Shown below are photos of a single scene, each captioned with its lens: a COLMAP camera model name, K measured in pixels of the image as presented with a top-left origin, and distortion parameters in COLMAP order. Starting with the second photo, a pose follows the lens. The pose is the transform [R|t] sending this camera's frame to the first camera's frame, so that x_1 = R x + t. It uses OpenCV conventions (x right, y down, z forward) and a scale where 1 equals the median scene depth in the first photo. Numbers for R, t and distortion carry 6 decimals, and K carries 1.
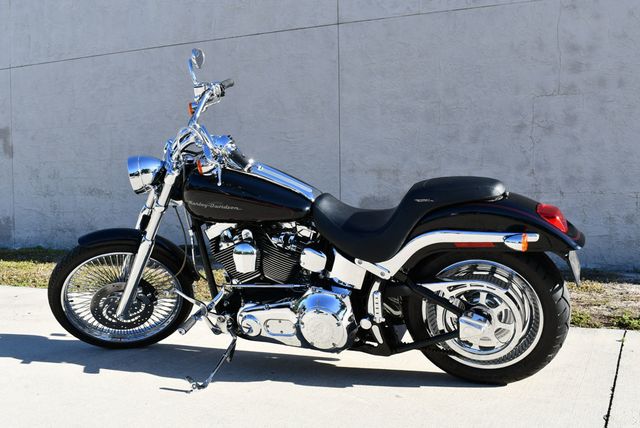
lens RADIAL K [[721.2, 0, 316.4], [0, 721.2, 213.6], [0, 0, 1]] dist [-0.080568, 0.000000]
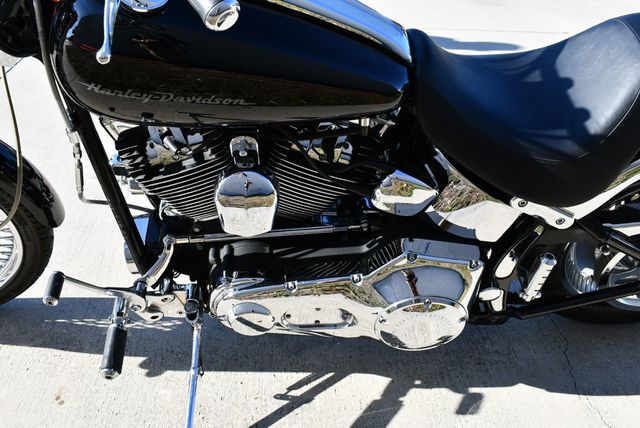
lens RADIAL K [[623.9, 0, 322.3], [0, 623.9, 214.7], [0, 0, 1]] dist [-0.089367, 0.000000]
pose [[0.911333, -0.168533, 0.375590, -0.099648], [-0.030144, 0.882590, 0.469175, -0.052395], [-0.410564, -0.438897, 0.799254, 0.348707]]
